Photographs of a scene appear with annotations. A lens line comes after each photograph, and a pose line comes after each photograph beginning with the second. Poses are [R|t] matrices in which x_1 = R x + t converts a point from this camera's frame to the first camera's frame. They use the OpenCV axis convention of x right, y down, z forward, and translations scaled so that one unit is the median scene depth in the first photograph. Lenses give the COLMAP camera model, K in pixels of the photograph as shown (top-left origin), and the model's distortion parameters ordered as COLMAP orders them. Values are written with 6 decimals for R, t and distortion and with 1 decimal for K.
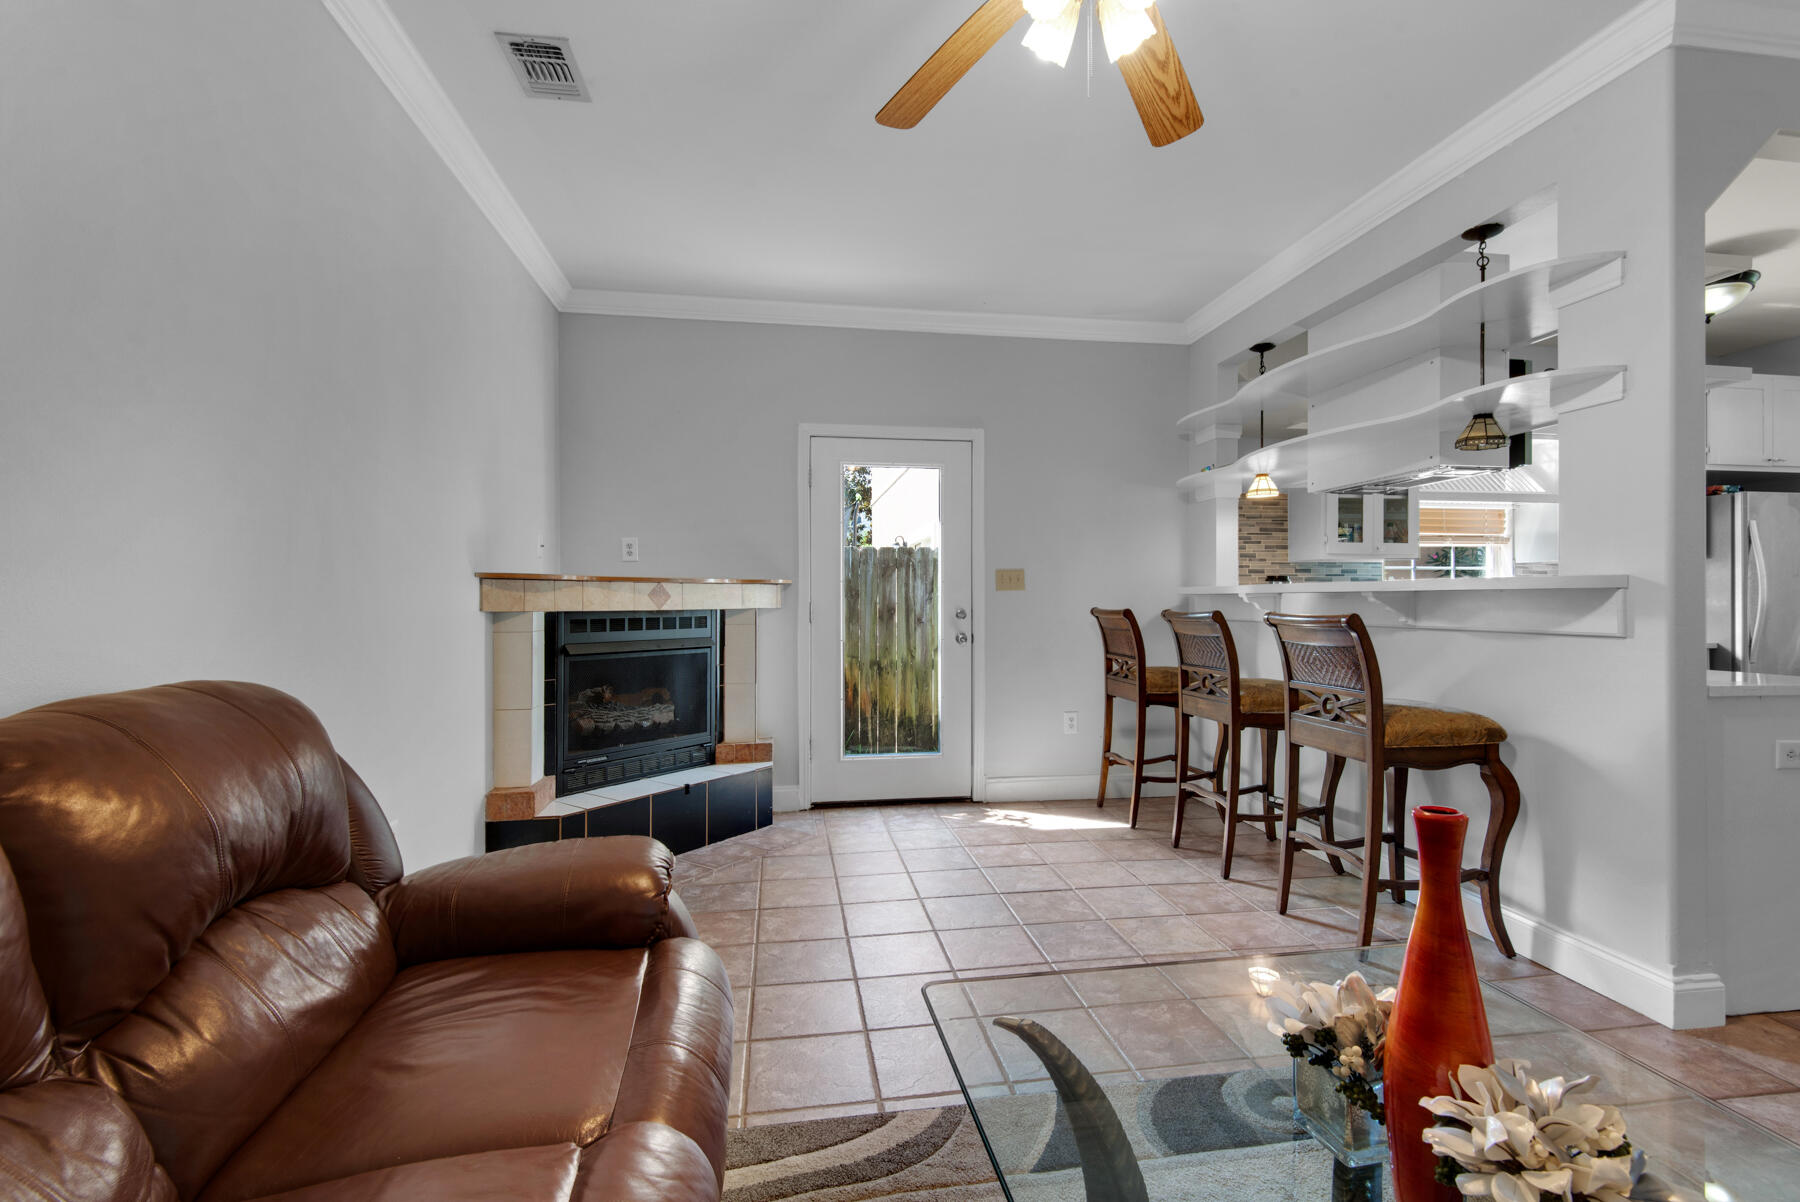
lens RADIAL K [[824.0, 0, 904.5], [0, 824.0, 595.2], [0, 0, 1]] dist [0.016605, -0.000955]
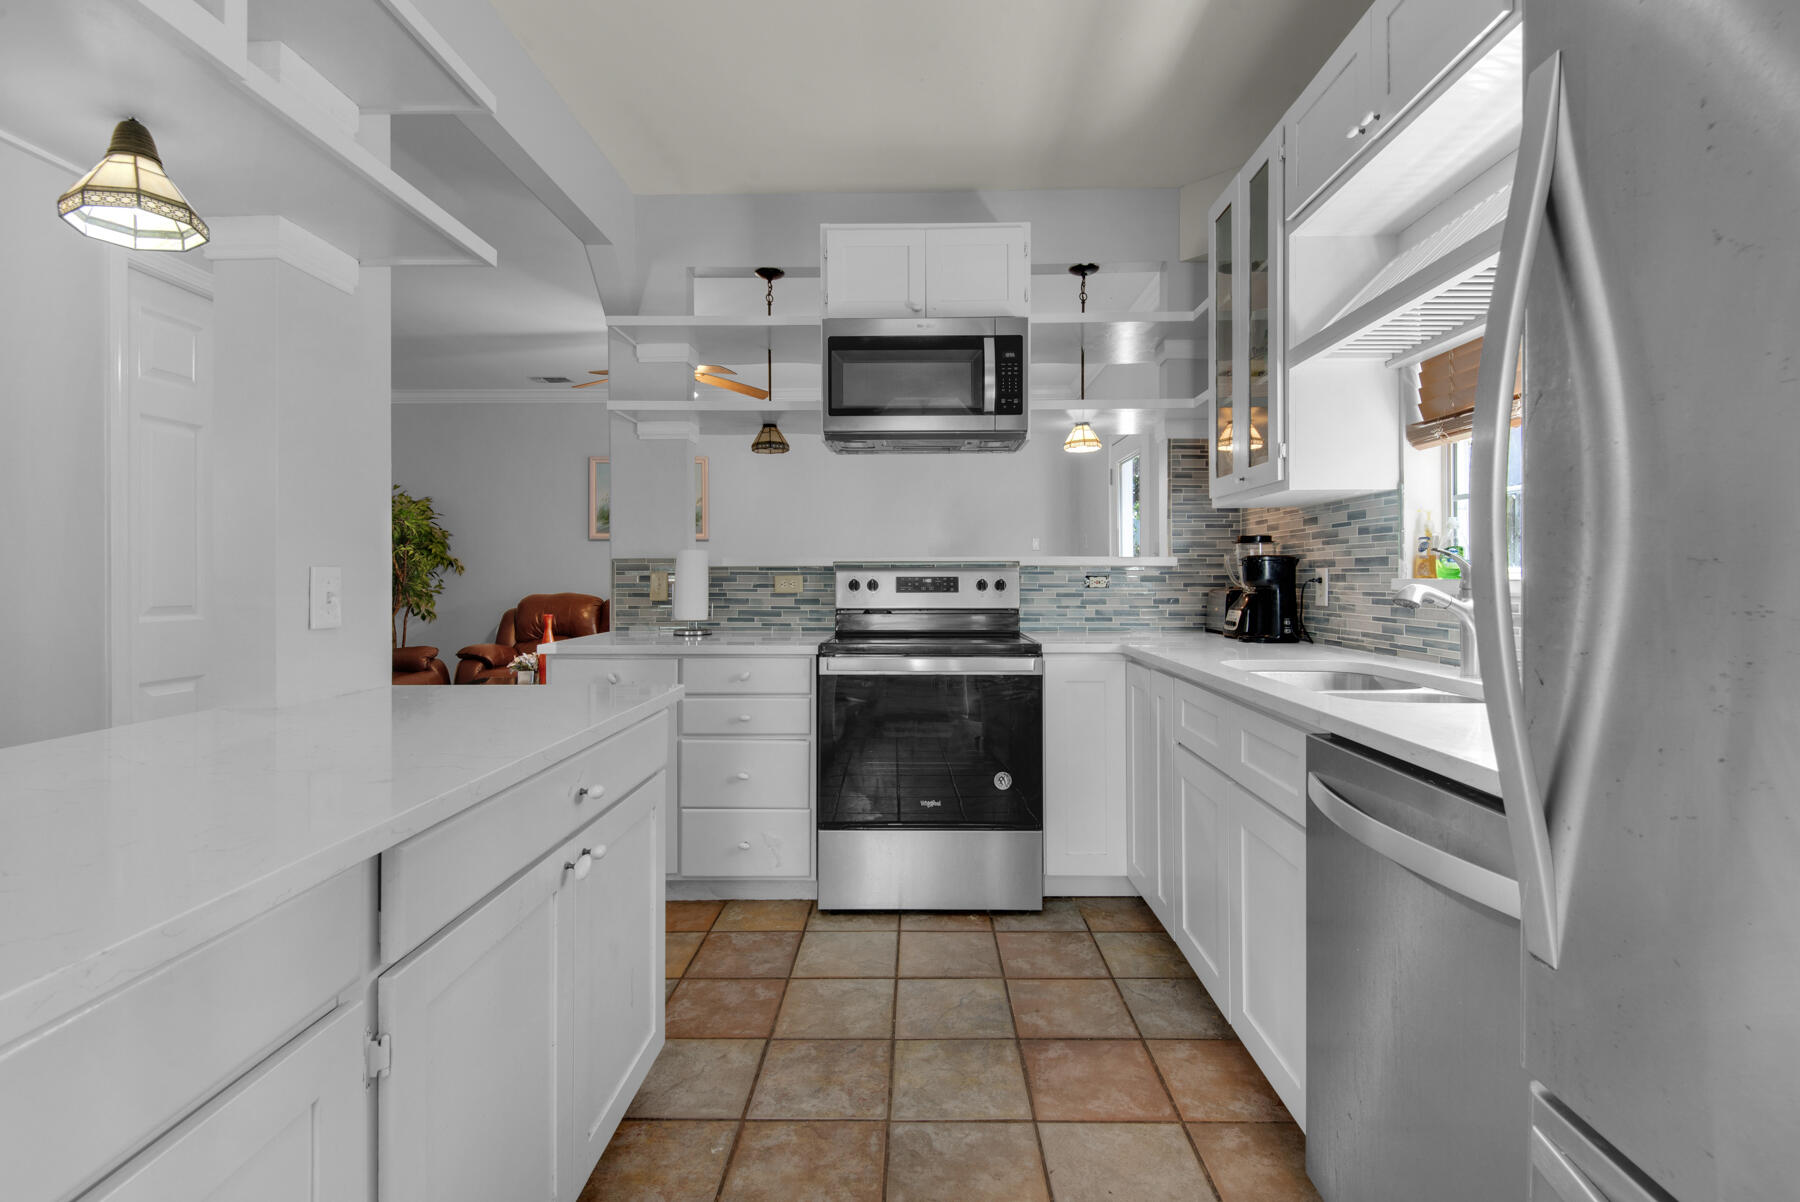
lens RADIAL K [[824.4, 0, 908.9], [0, 824.4, 576.4], [0, 0, 1]] dist [0.029901, -0.000263]
pose [[-0.170431, 0.001255, -0.985369, 1.280465], [0.010091, 0.999949, -0.000472, 0.006845], [0.985318, -0.010023, -0.170435, 0.967190]]
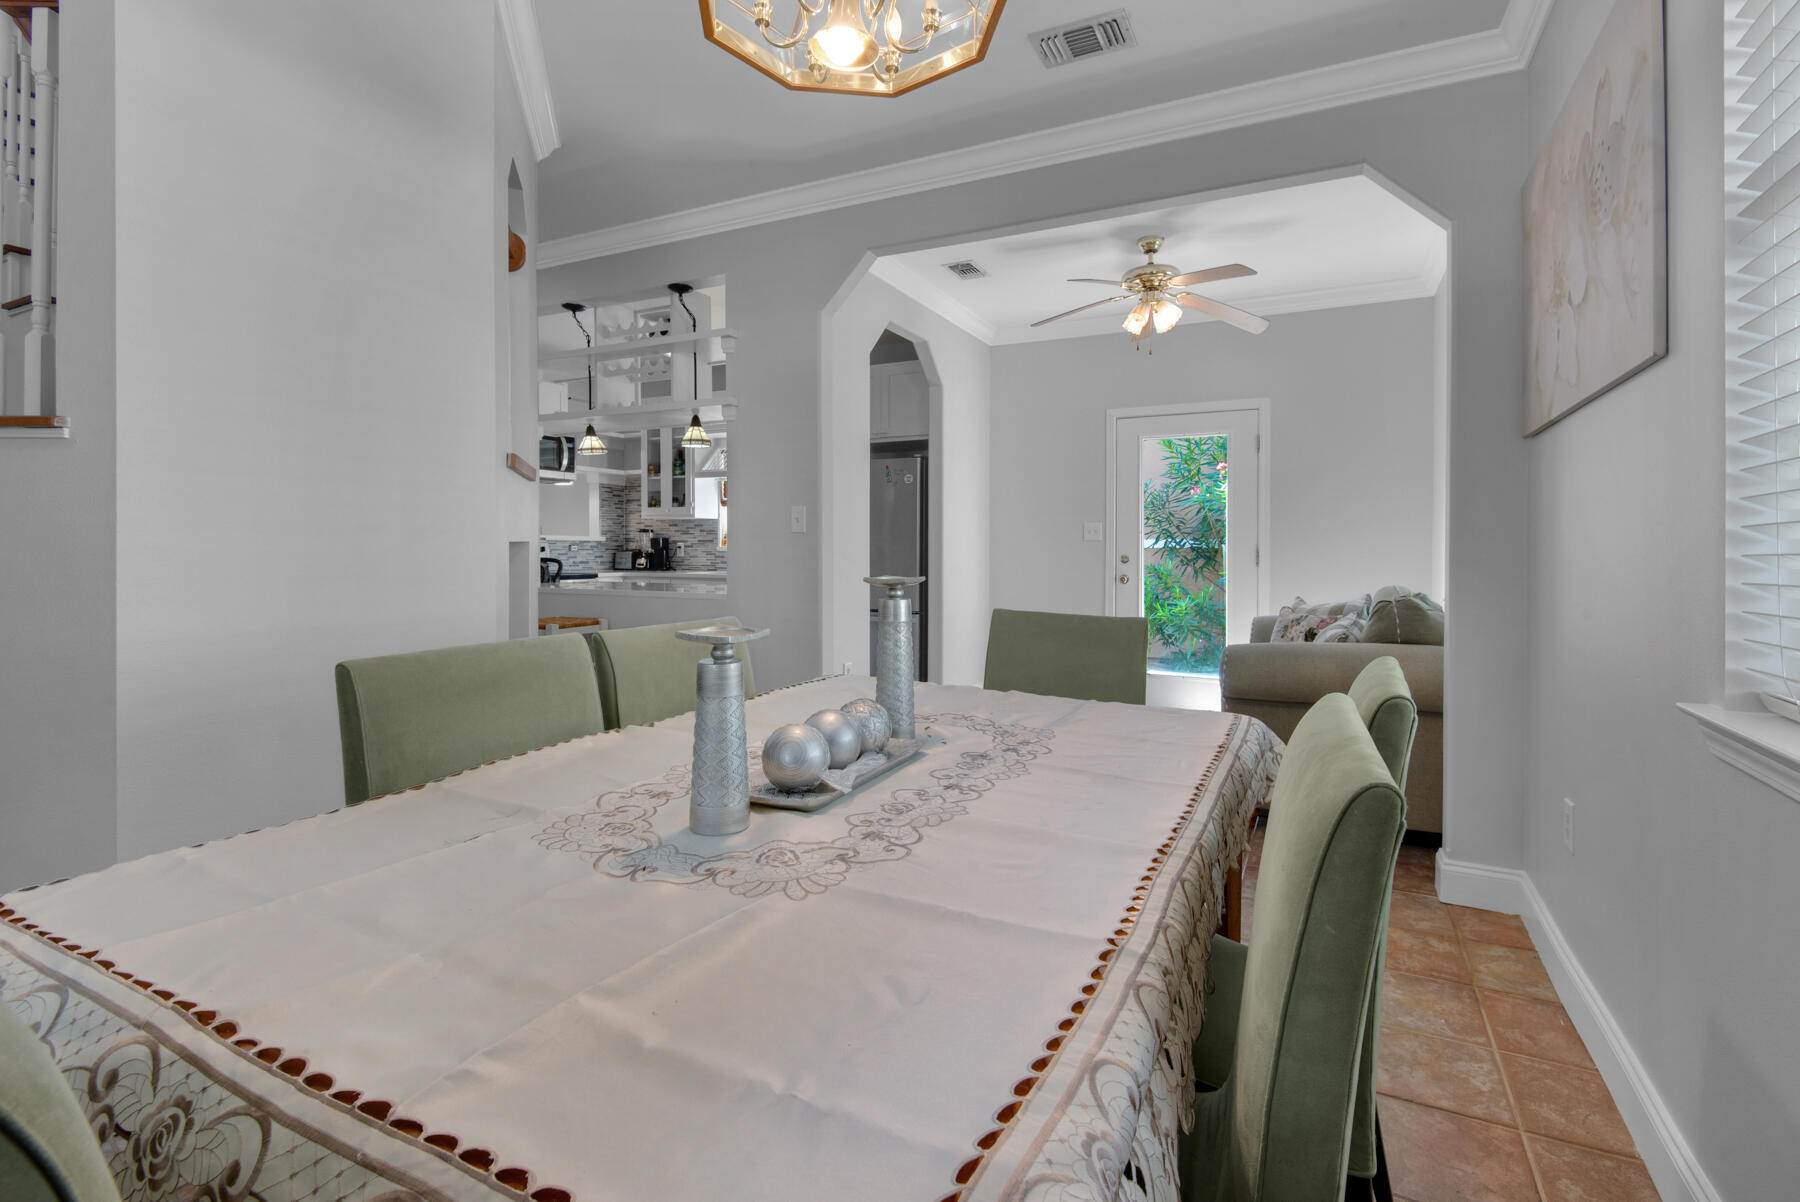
lens RADIAL K [[848.3, 0, 928.9], [0, 848.3, 573.4], [0, 0, 1]] dist [0.000296, 0.000001]
pose [[0.822800, 0.019465, -0.567998, 2.067801], [0.000120, 0.999407, 0.034424, 0.006236], [0.568331, -0.028392, 0.822310, -0.027354]]
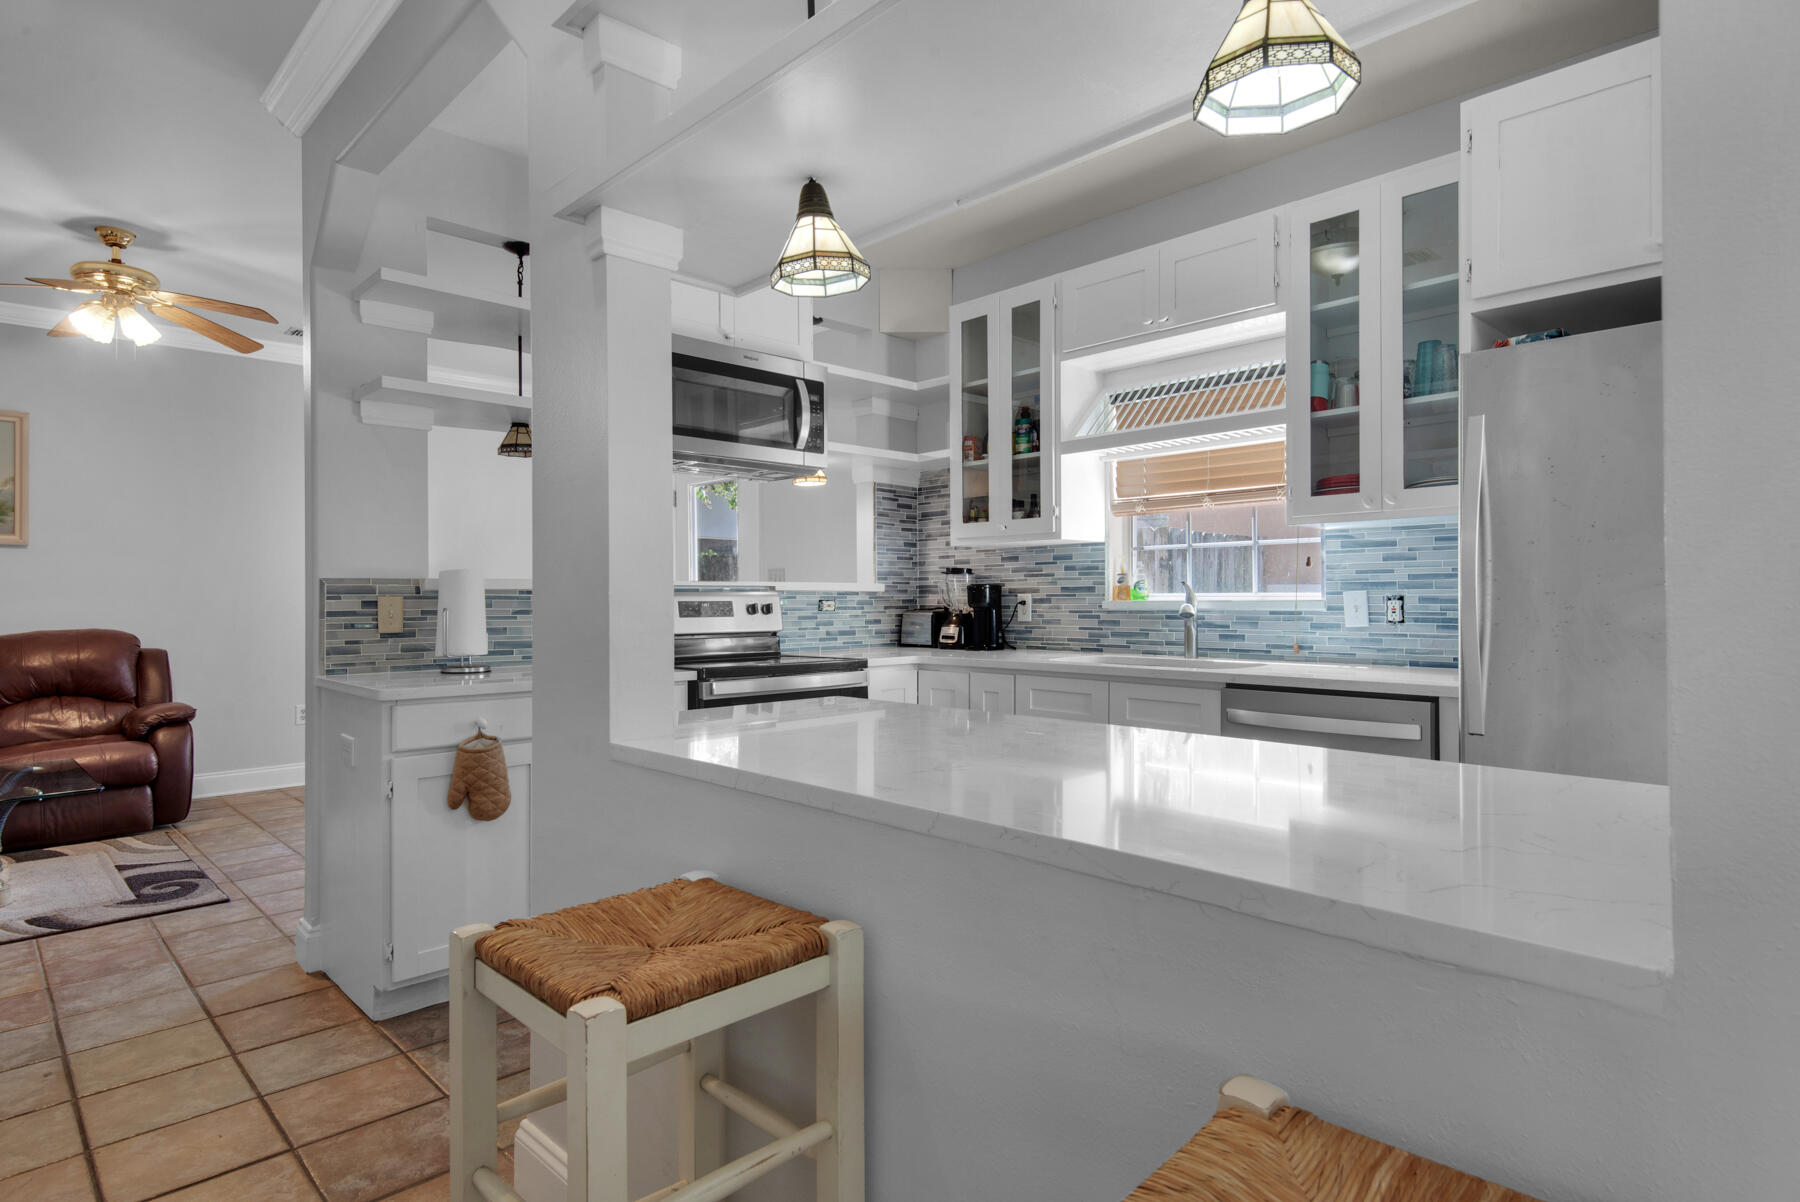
lens RADIAL K [[961.7, 0, 905.8], [0, 961.7, 594.8], [0, 0, 1]] dist [0.042920, -0.027607]
pose [[0.575263, -0.006163, -0.817945, 1.357253], [0.010677, 0.999943, -0.000025, 0.003027], [0.817899, -0.008718, 0.575296, 0.476316]]
